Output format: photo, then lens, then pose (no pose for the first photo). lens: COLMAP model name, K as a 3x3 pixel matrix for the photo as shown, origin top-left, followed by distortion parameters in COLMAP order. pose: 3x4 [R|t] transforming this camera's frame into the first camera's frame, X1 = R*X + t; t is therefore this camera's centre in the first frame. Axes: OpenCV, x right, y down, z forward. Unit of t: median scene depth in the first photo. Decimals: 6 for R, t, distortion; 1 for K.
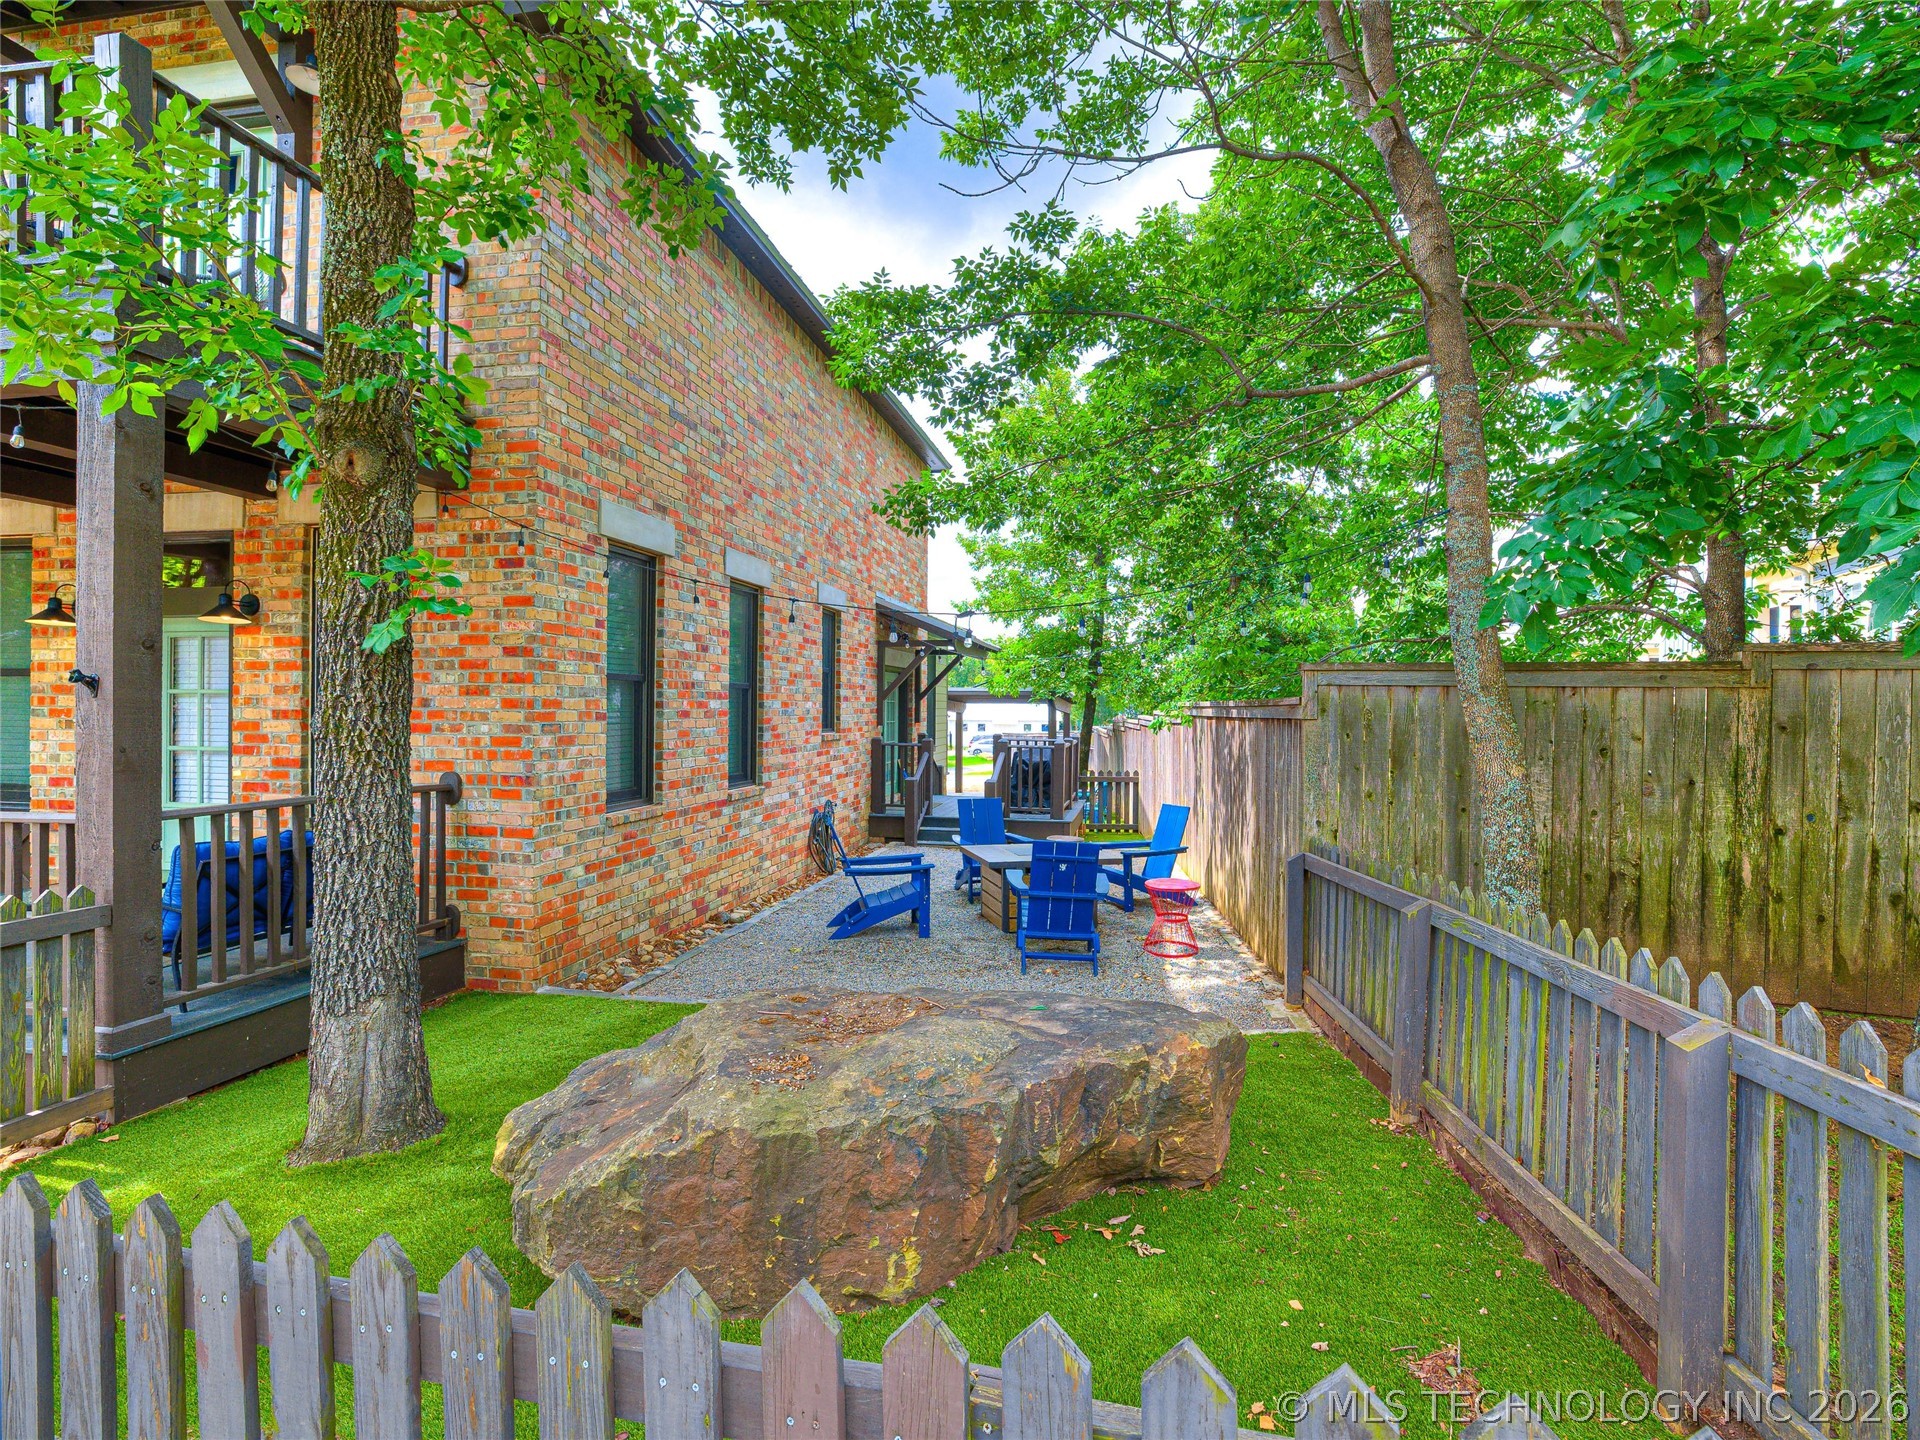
lens RADIAL K [[976.3, 0, 1014.9], [0, 976.3, 709.8], [0, 0, 1]] dist [-0.059764, 0.023968]
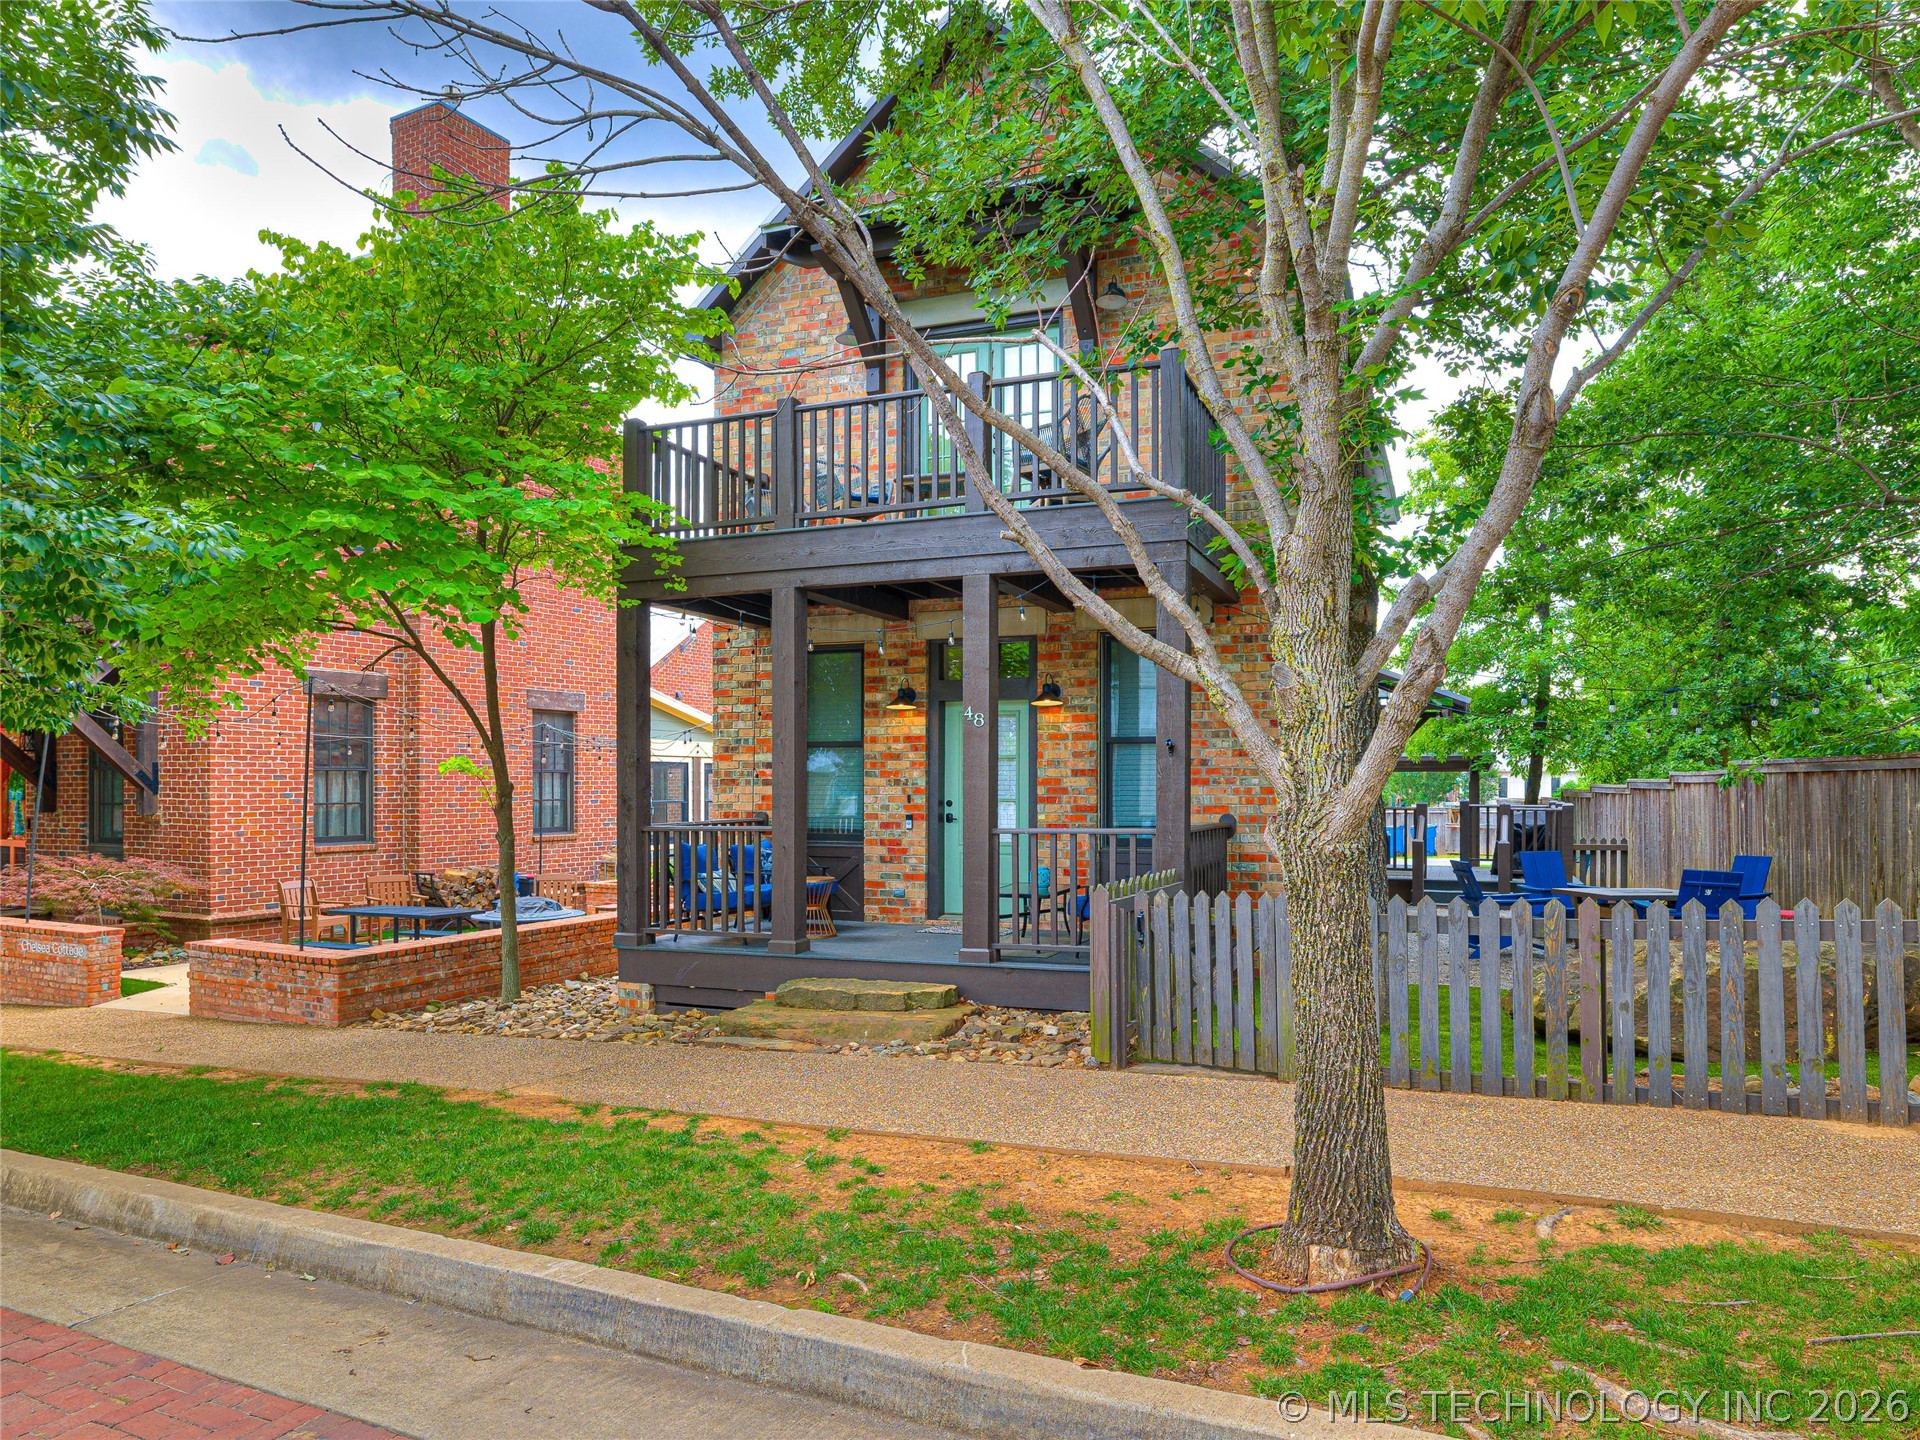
lens RADIAL K [[1319.0, 0, 962.2], [0, 1319.0, 765.0], [0, 0, 1]] dist [-0.008174, 0.001129]
pose [[0.977896, -0.011249, -0.208791, -0.446987], [0.007235, 0.999774, -0.019981, 0.024503], [0.208968, 0.018028, 0.977756, -0.692501]]
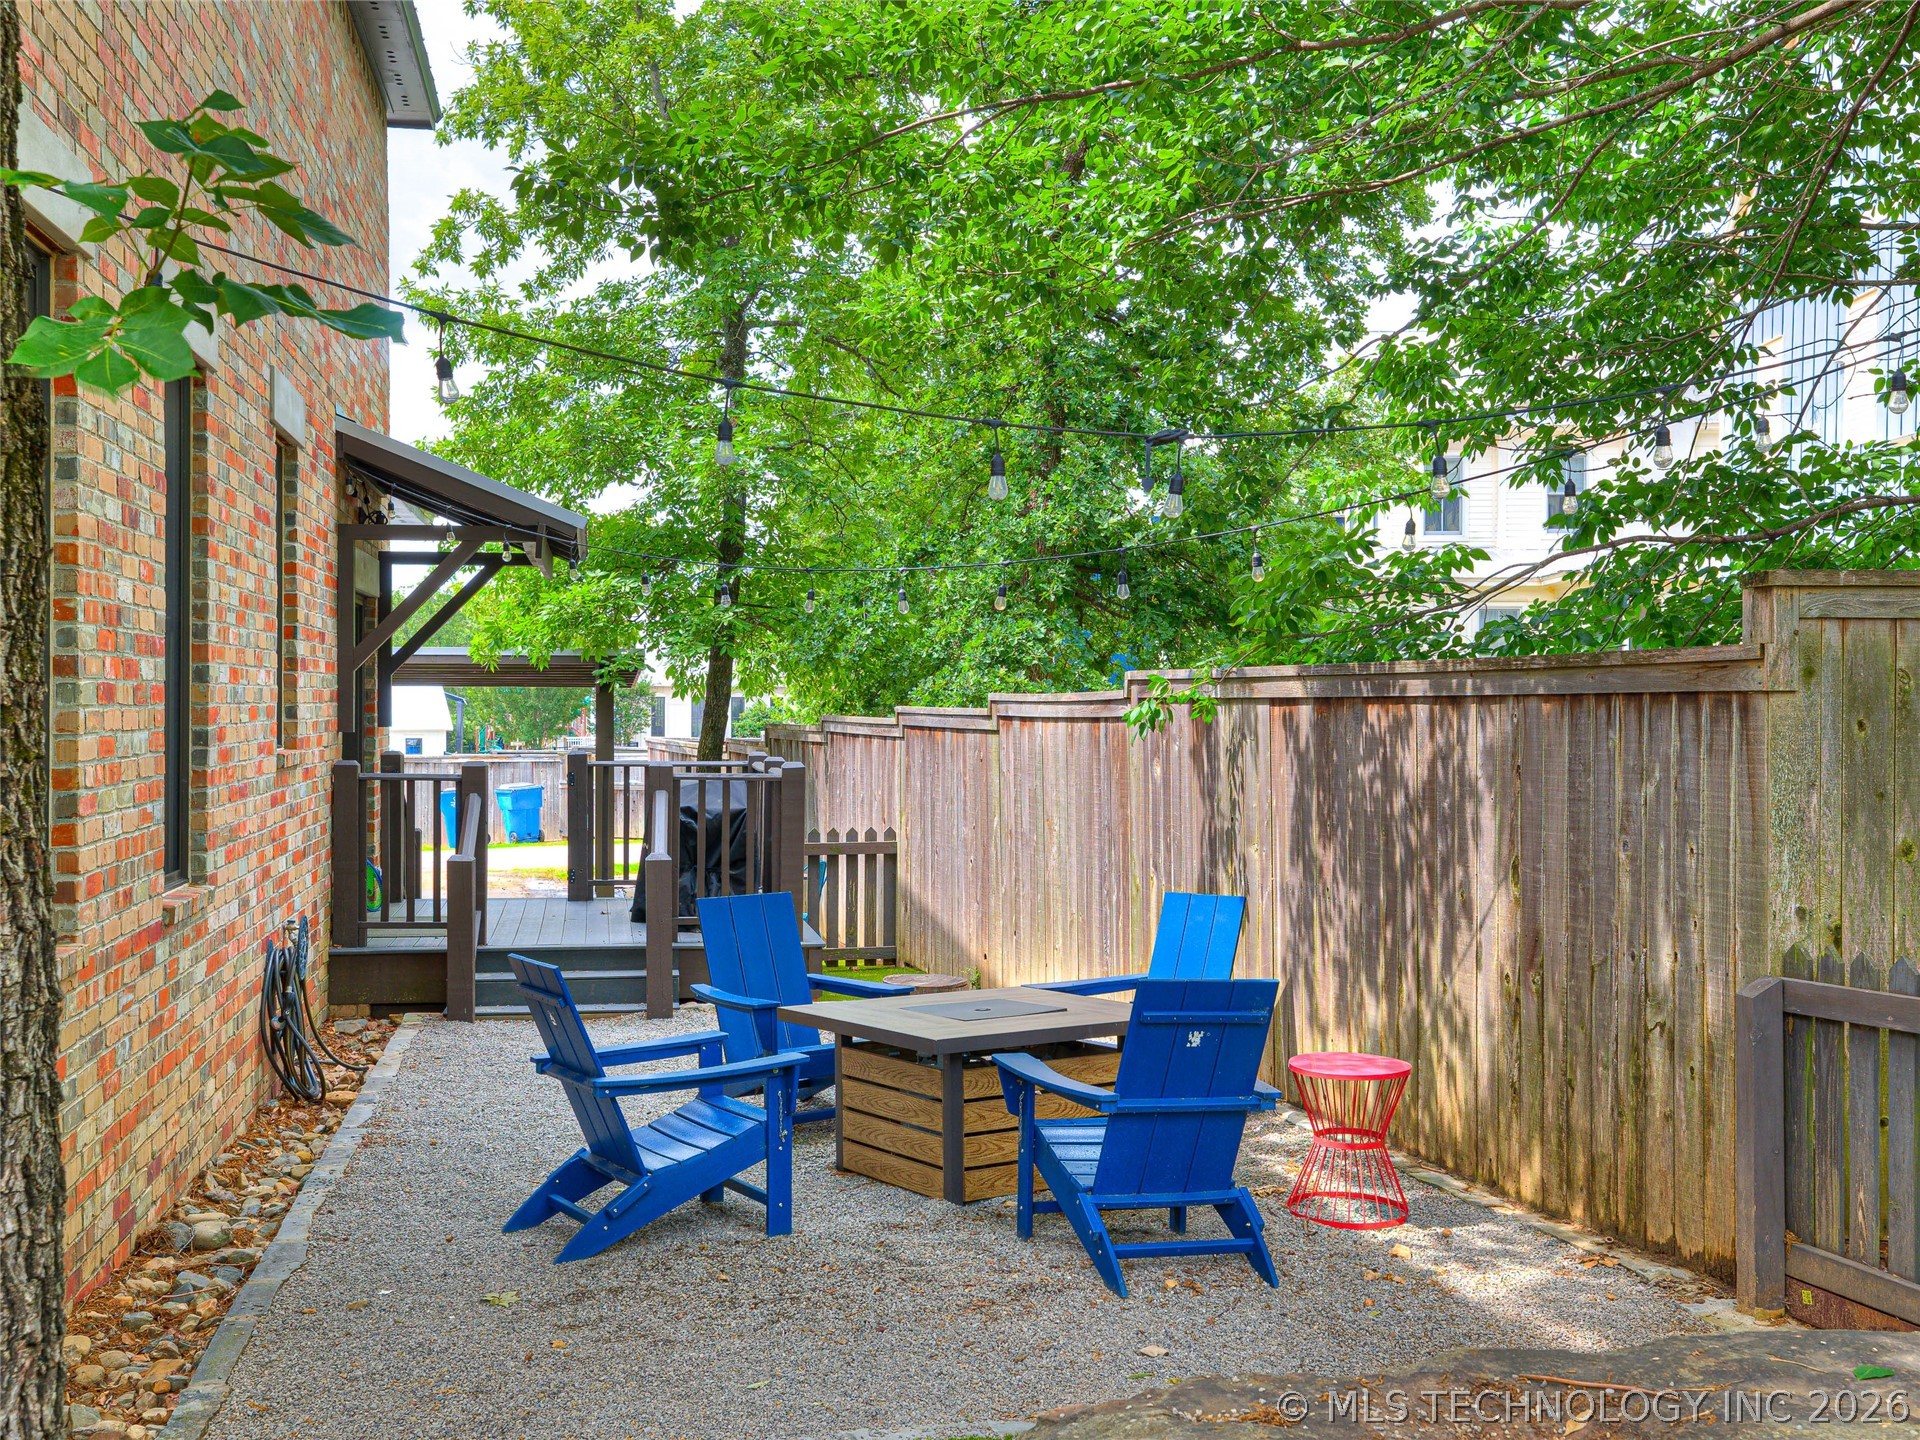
lens RADIAL K [[2078.1, 0, 1012.0], [0, 2078.1, 740.5], [0, 0, 1]] dist [0.063019, -0.000493]
pose [[0.939678, -0.010441, 0.341901, -0.299054], [0.005073, 0.999849, 0.016590, 0.011362], [-0.342023, -0.013855, 0.939589, 0.139305]]
